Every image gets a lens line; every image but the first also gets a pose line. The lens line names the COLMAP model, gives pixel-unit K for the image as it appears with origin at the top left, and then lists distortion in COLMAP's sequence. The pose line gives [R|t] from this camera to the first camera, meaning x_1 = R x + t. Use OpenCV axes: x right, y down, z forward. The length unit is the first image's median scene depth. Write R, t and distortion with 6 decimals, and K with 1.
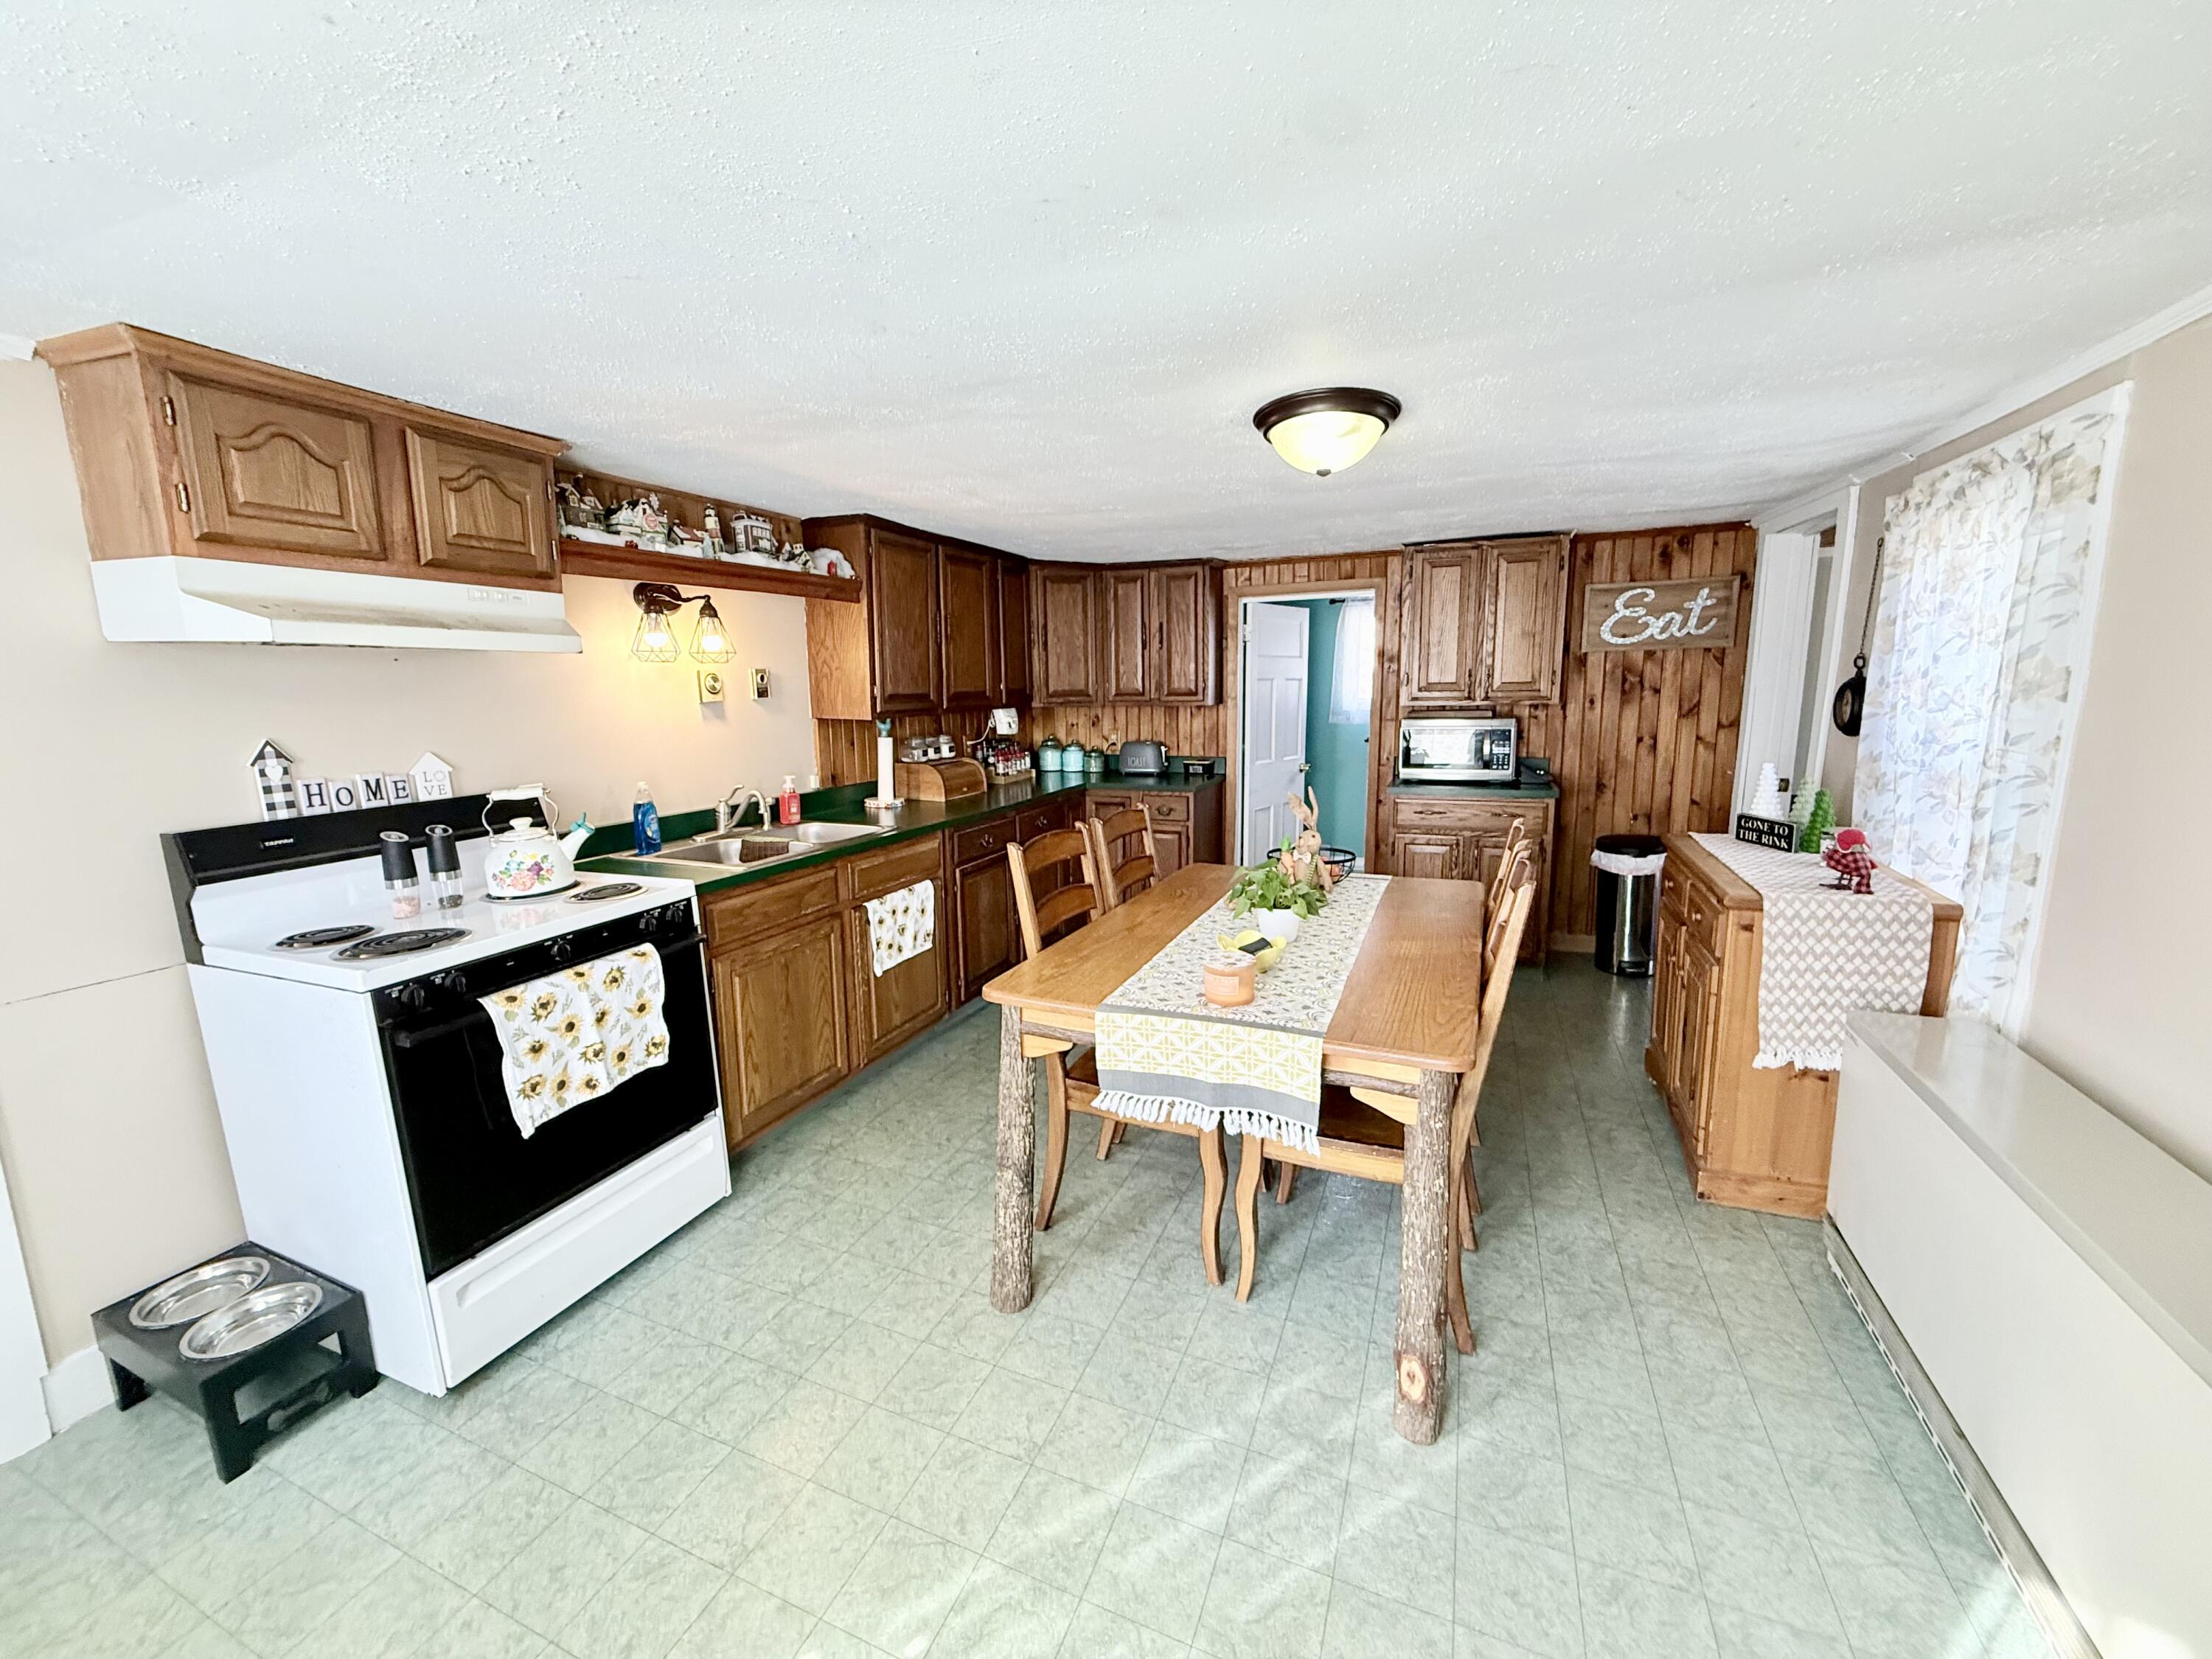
lens RADIAL K [[878.6, 0, 1103.0], [0, 878.6, 829.7], [0, 0, 1]] dist [0.000948, -0.000223]
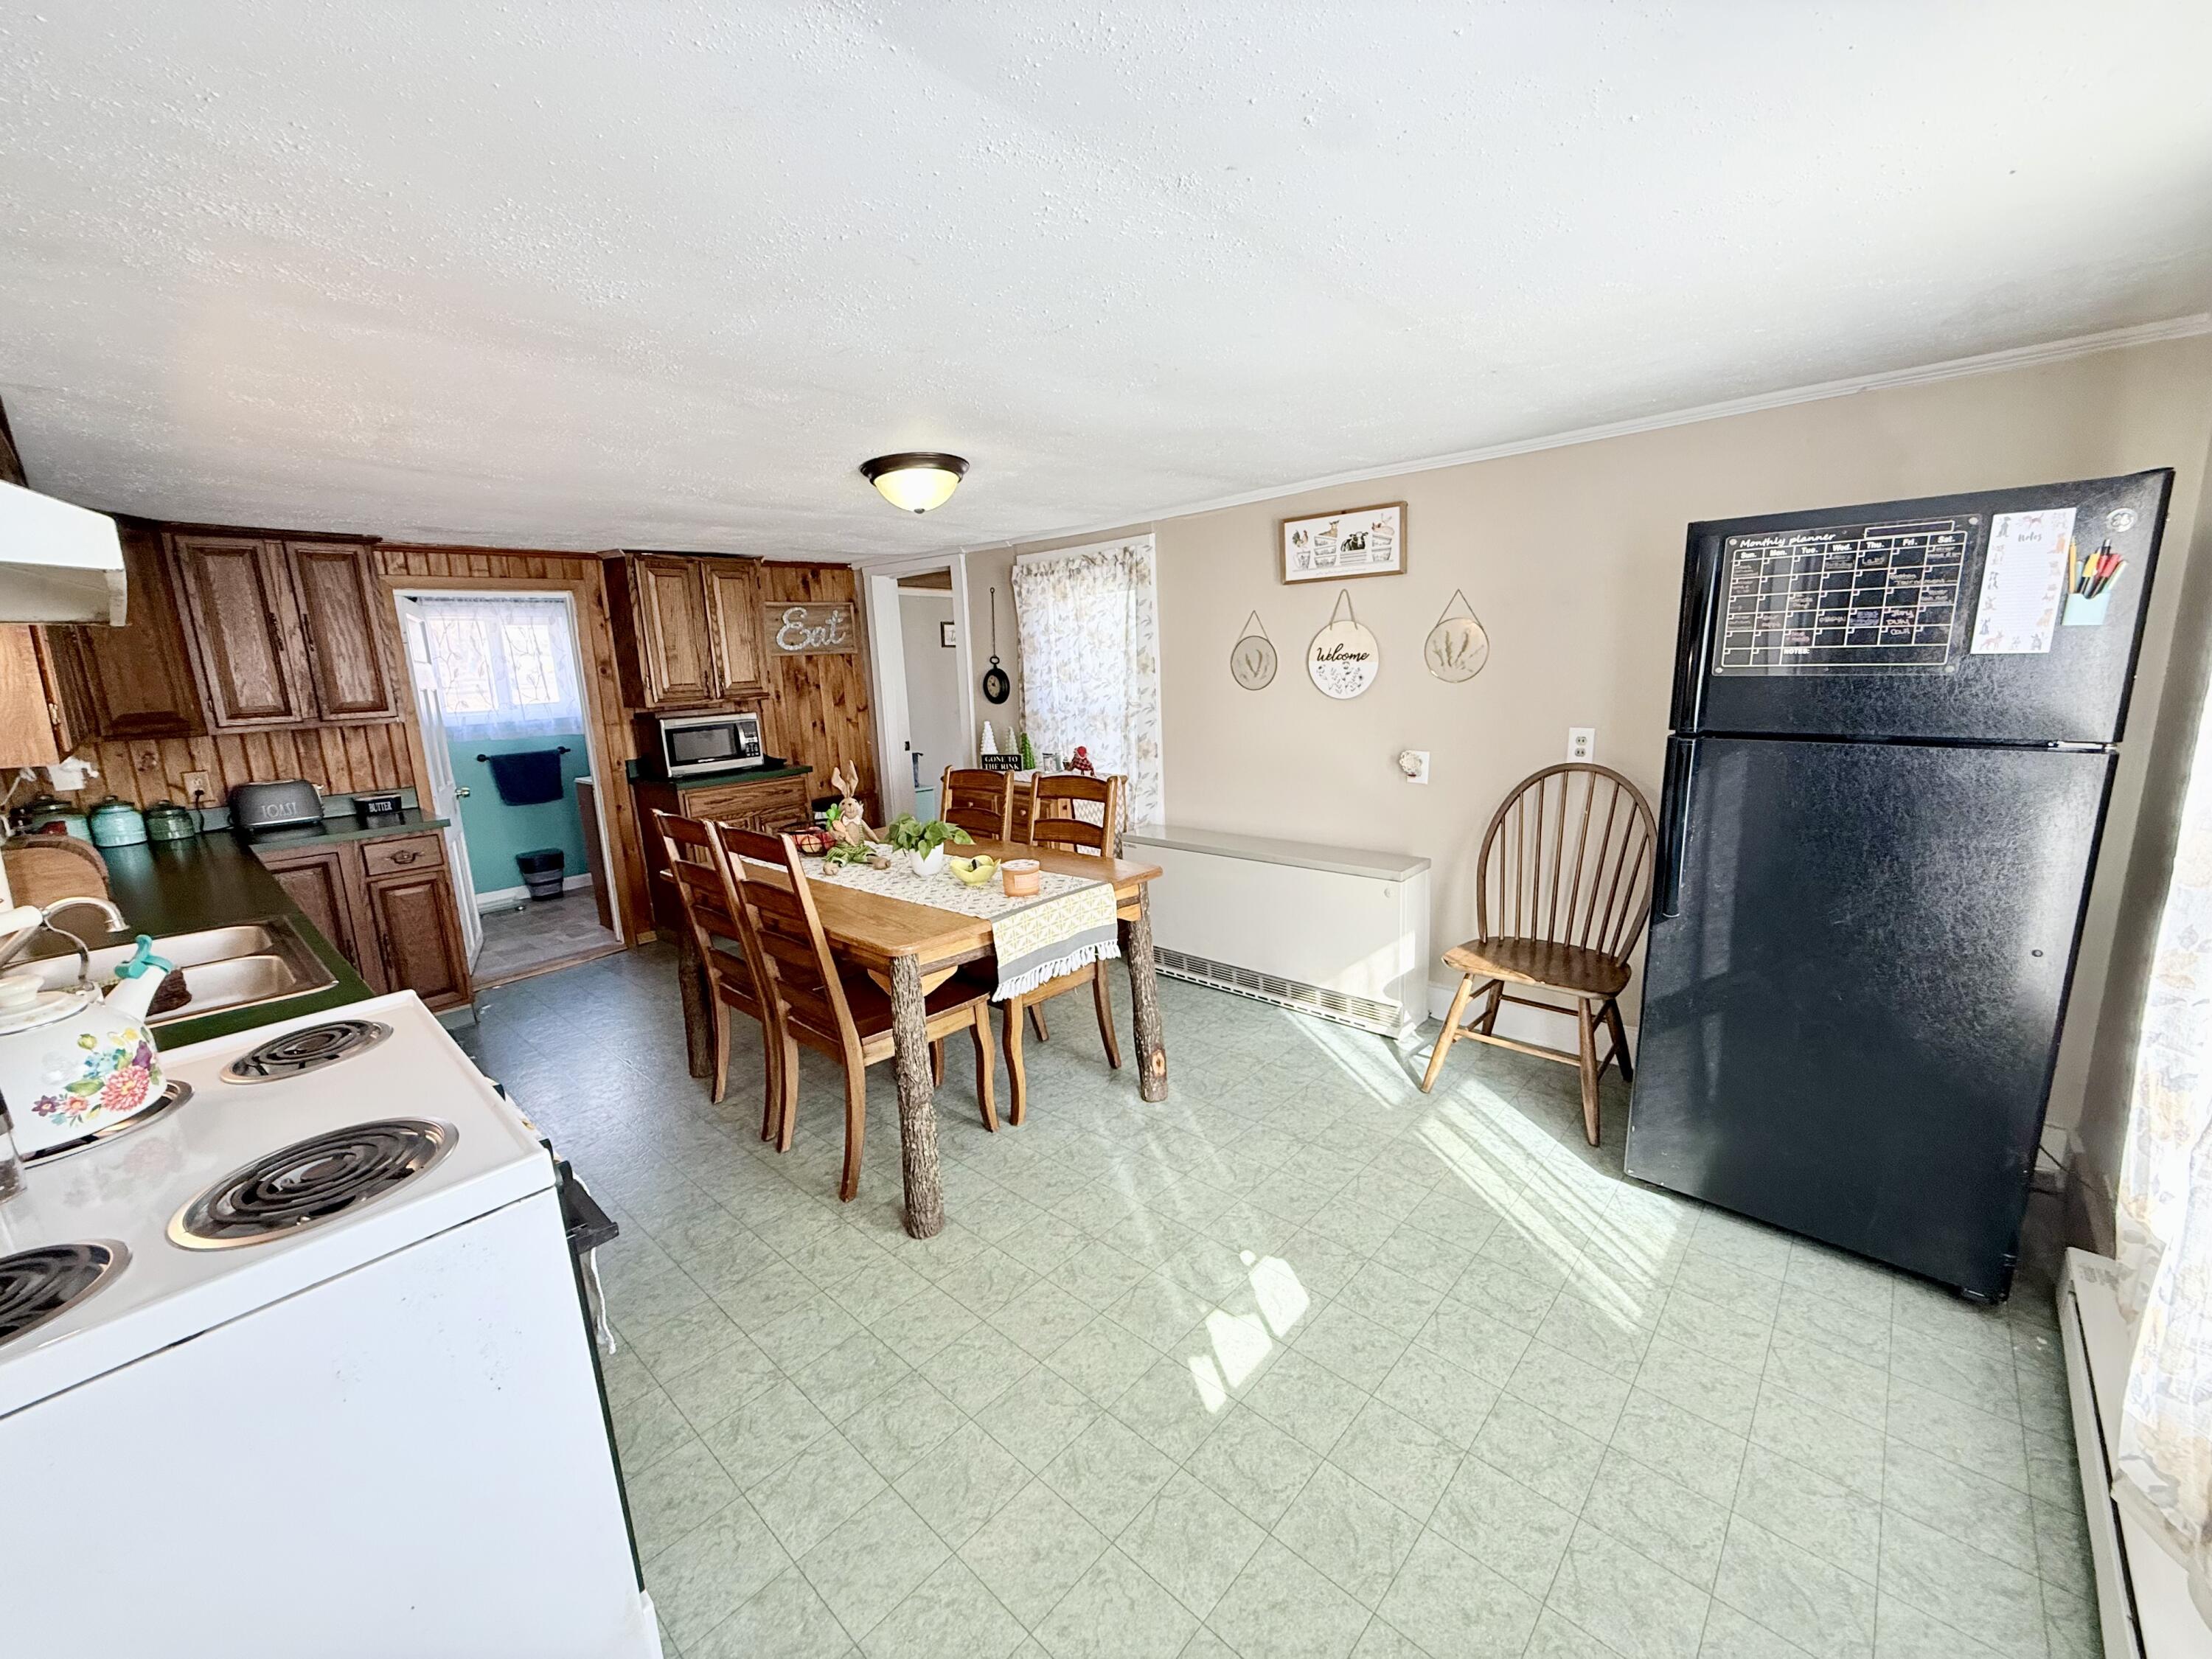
lens RADIAL K [[878.6, 0, 1105.8], [0, 878.6, 830.8], [0, 0, 1]] dist [0.000948, -0.000223]
pose [[0.337501, -0.177284, 0.924480, -0.483658], [0.194075, 0.974110, 0.115951, -0.017212], [-0.921101, 0.140285, 0.363170, 0.162201]]
